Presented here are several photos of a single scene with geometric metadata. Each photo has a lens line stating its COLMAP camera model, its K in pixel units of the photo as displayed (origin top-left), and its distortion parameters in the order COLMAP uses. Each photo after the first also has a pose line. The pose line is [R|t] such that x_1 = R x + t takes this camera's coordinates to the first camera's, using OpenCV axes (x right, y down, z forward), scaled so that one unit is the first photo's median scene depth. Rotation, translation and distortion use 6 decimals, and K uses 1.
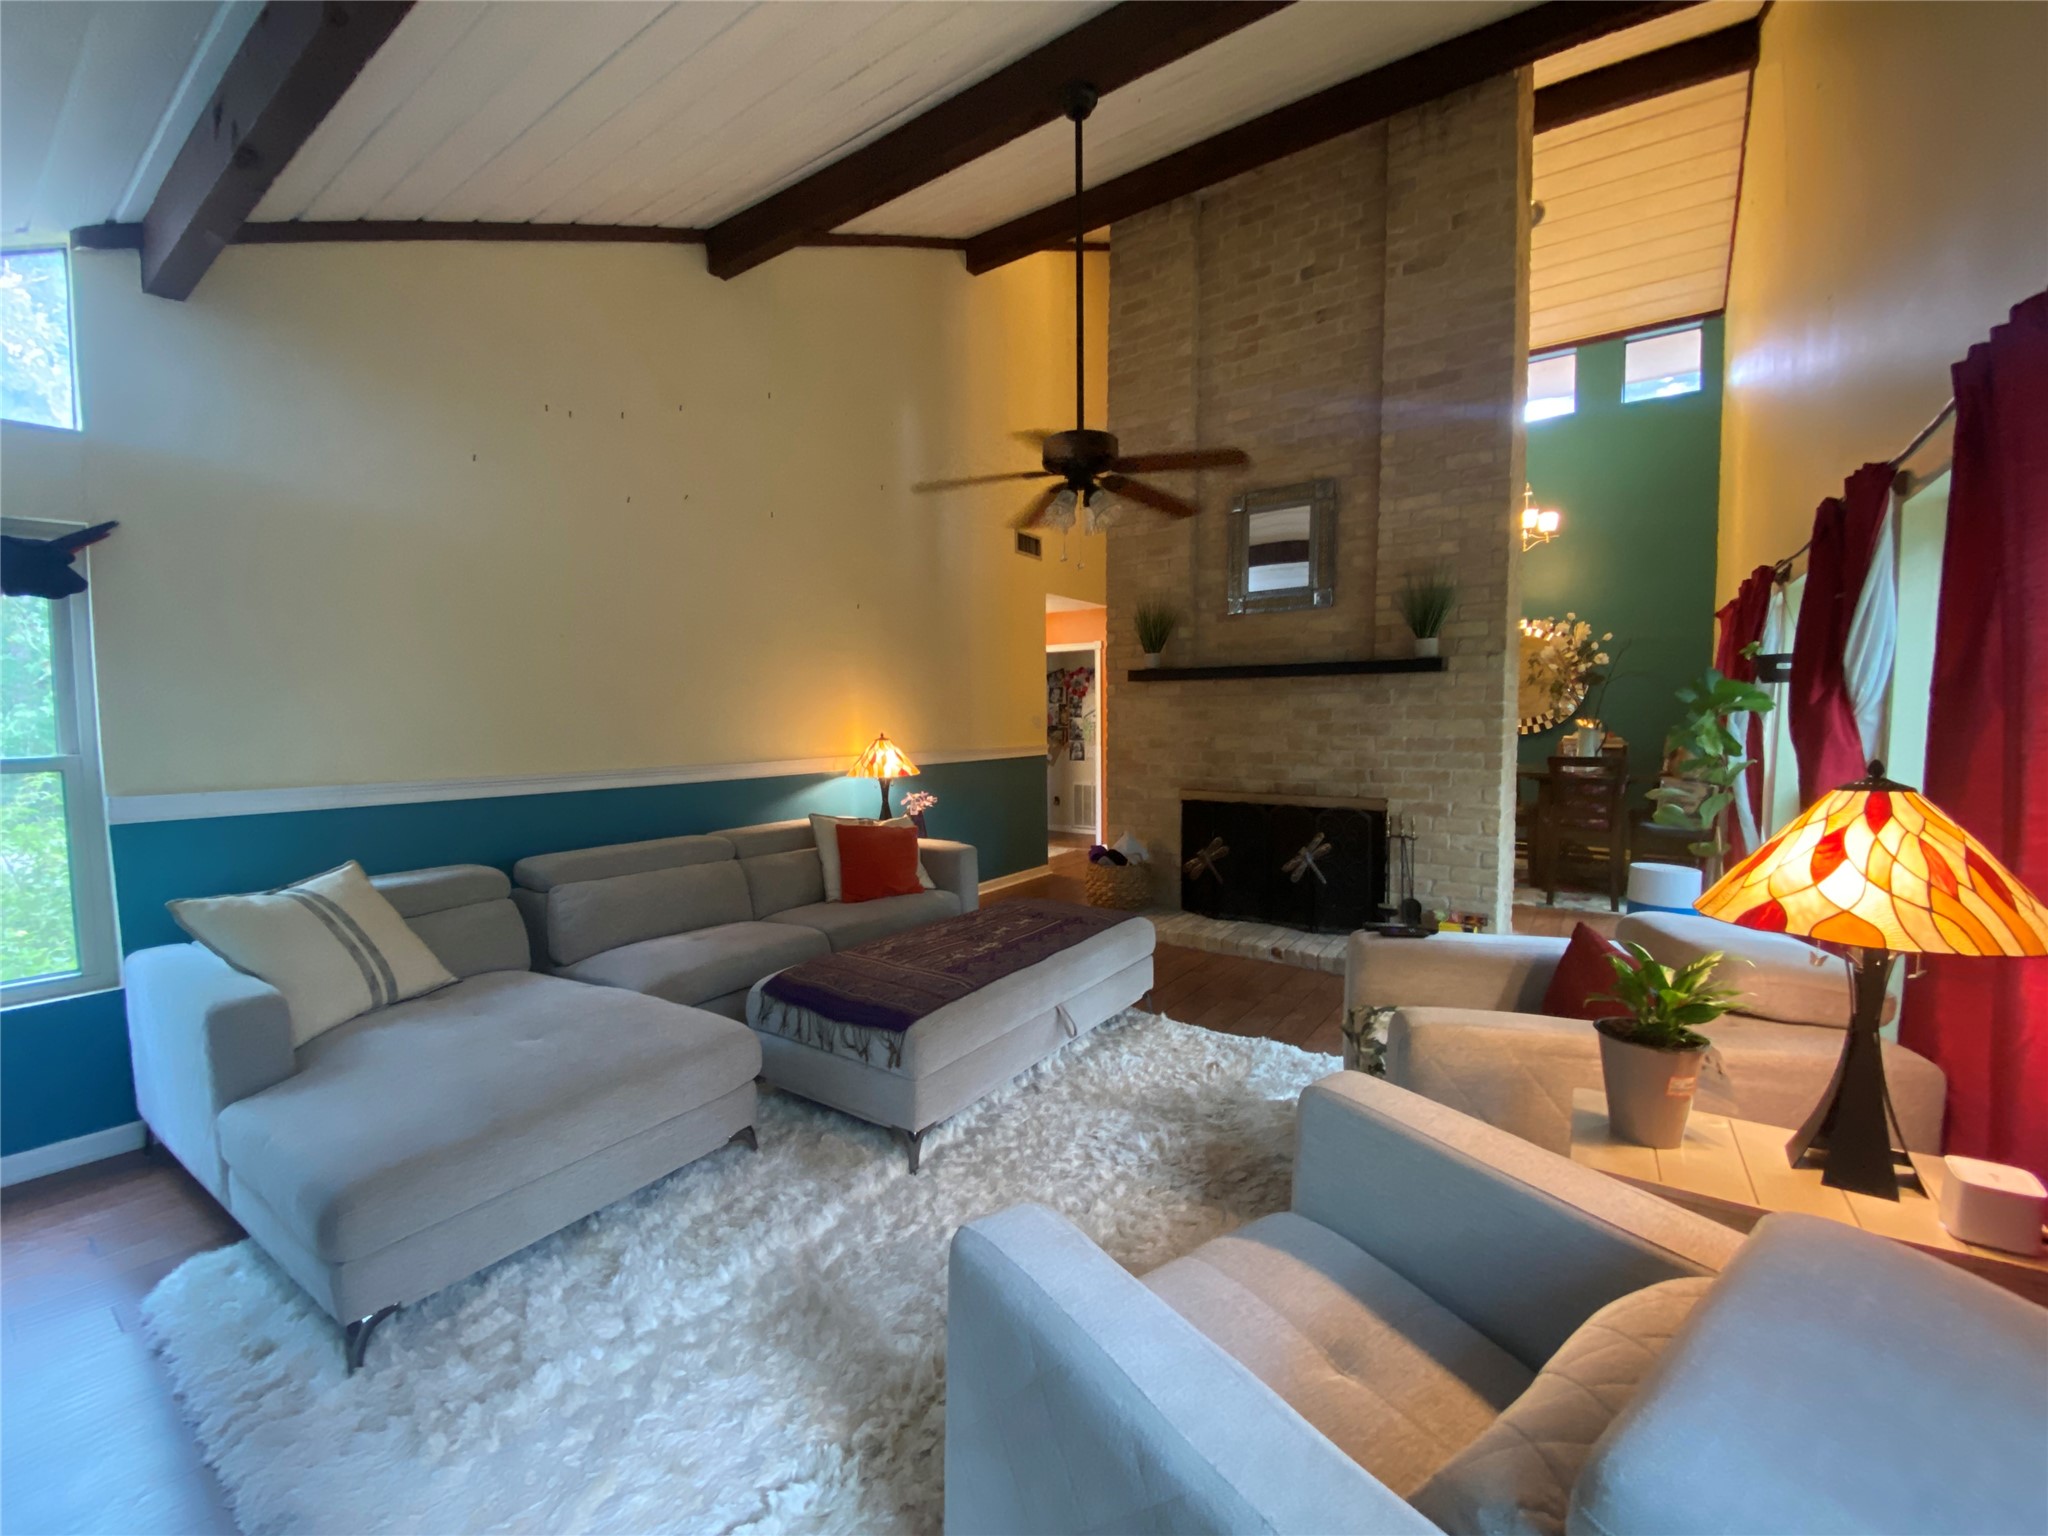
lens RADIAL K [[827.6, 0, 1012.1], [0, 827.6, 774.4], [0, 0, 1]] dist [0.016229, -0.018134]
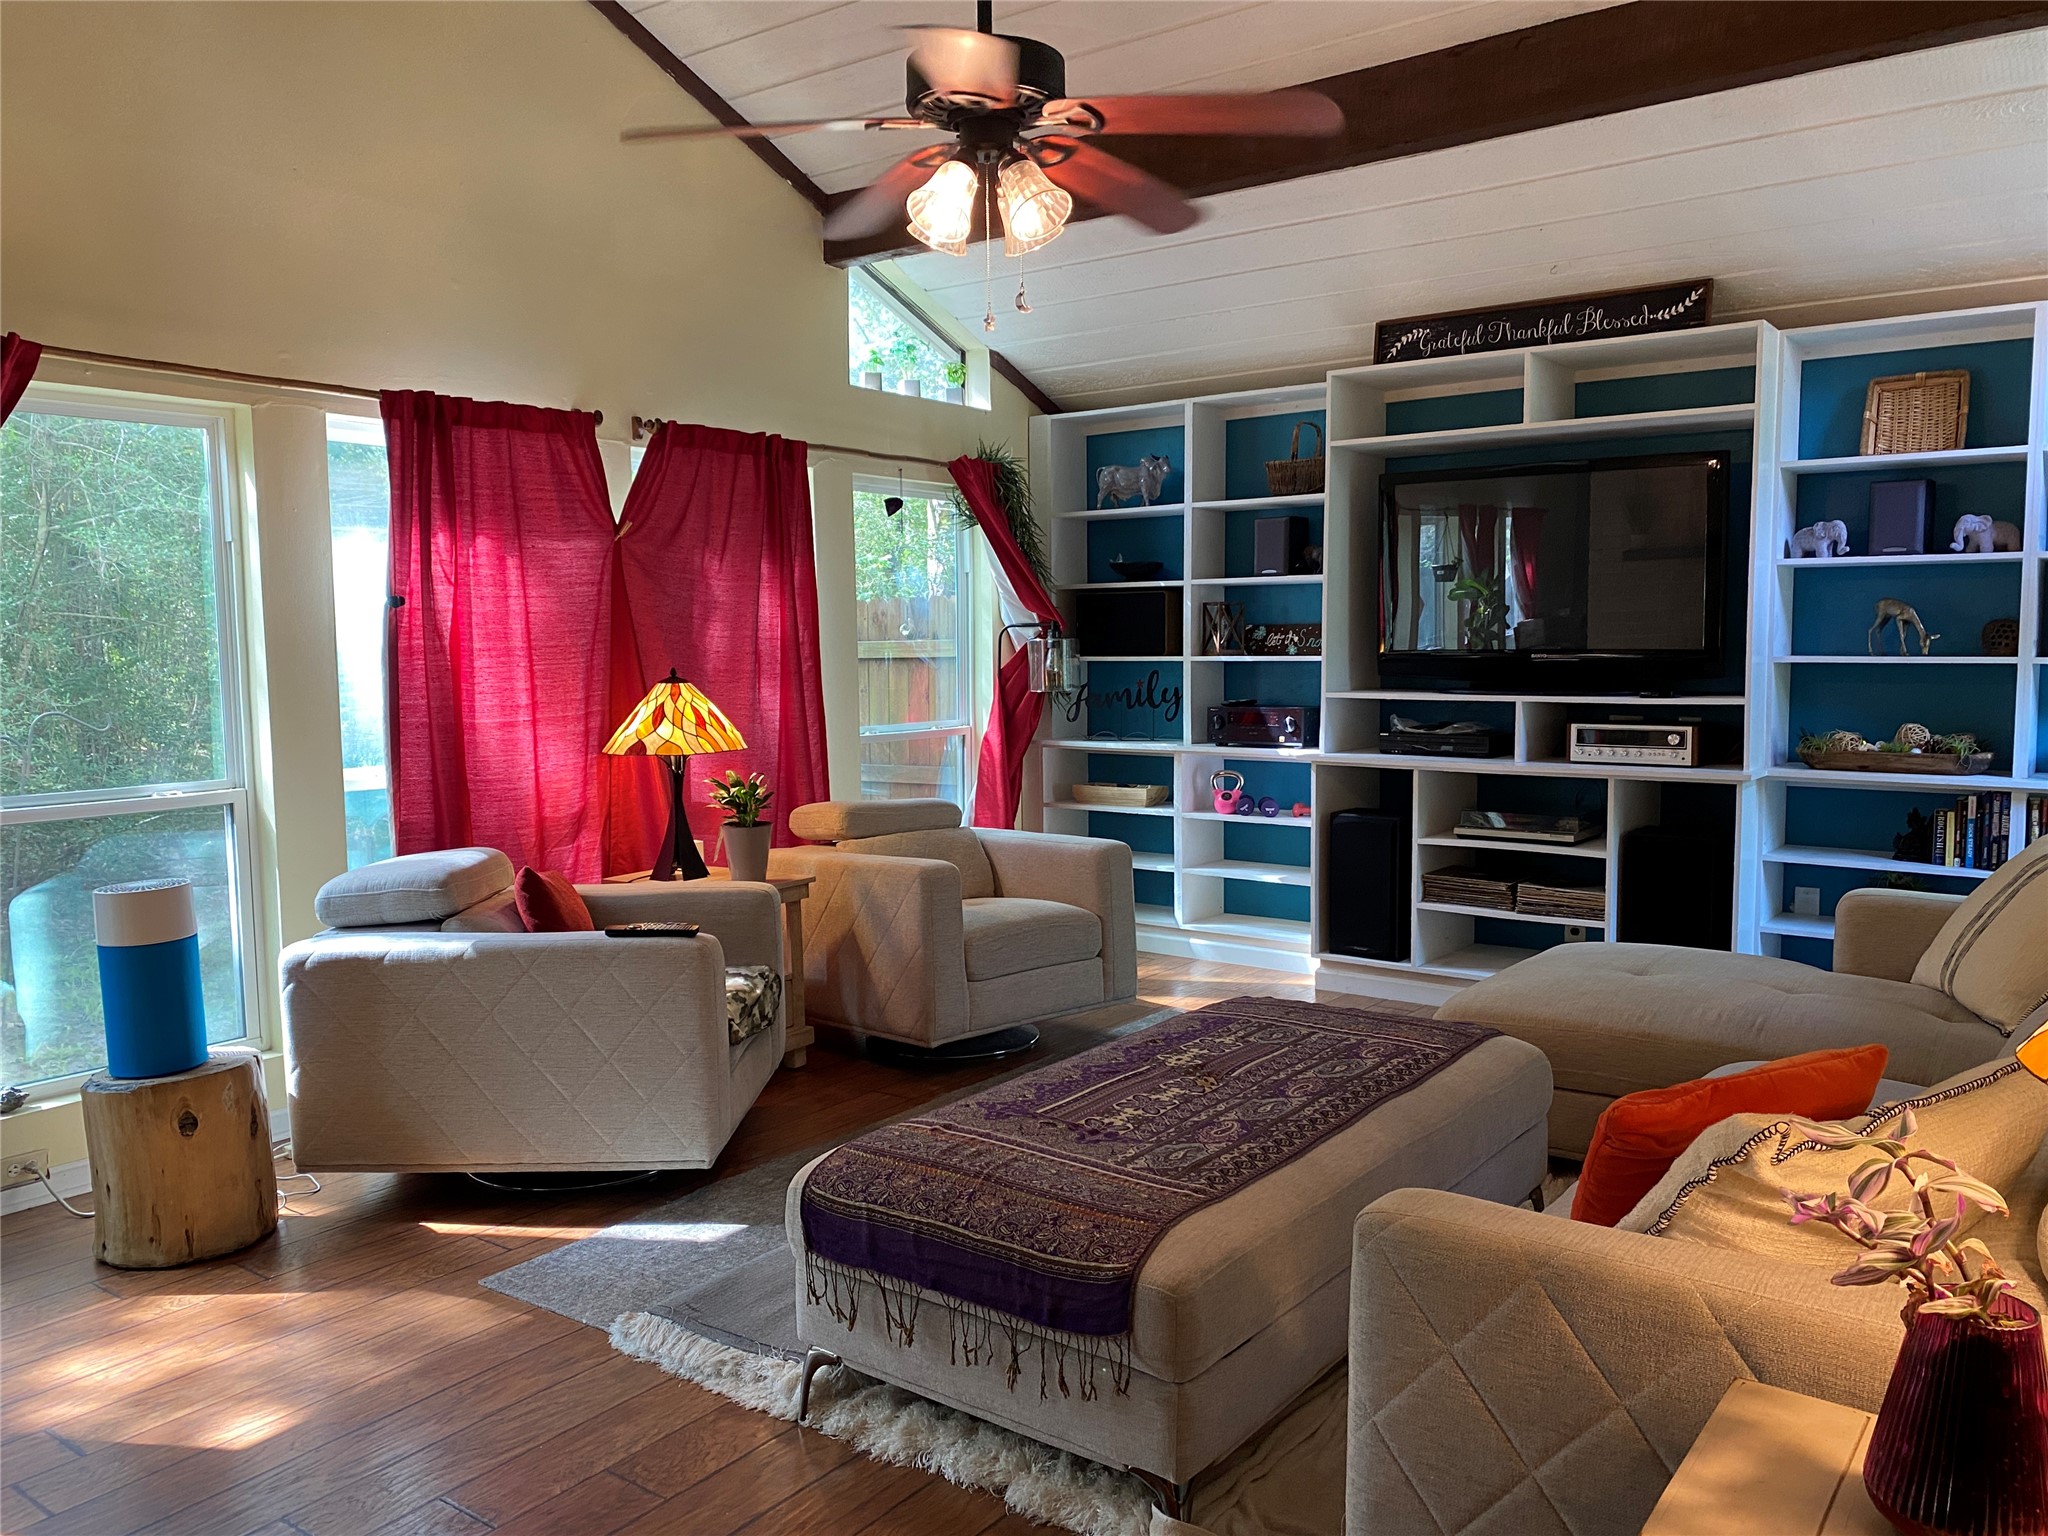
lens RADIAL K [[1566.0, 0, 975.6], [0, 1566.0, 770.8], [0, 0, 1]] dist [0.012911, -0.022772]
pose [[-0.998609, 0.019450, 0.049014, 0.034346], [0.026719, 0.987971, 0.152315, -0.089610], [-0.045462, 0.153413, -0.987116, 1.278917]]
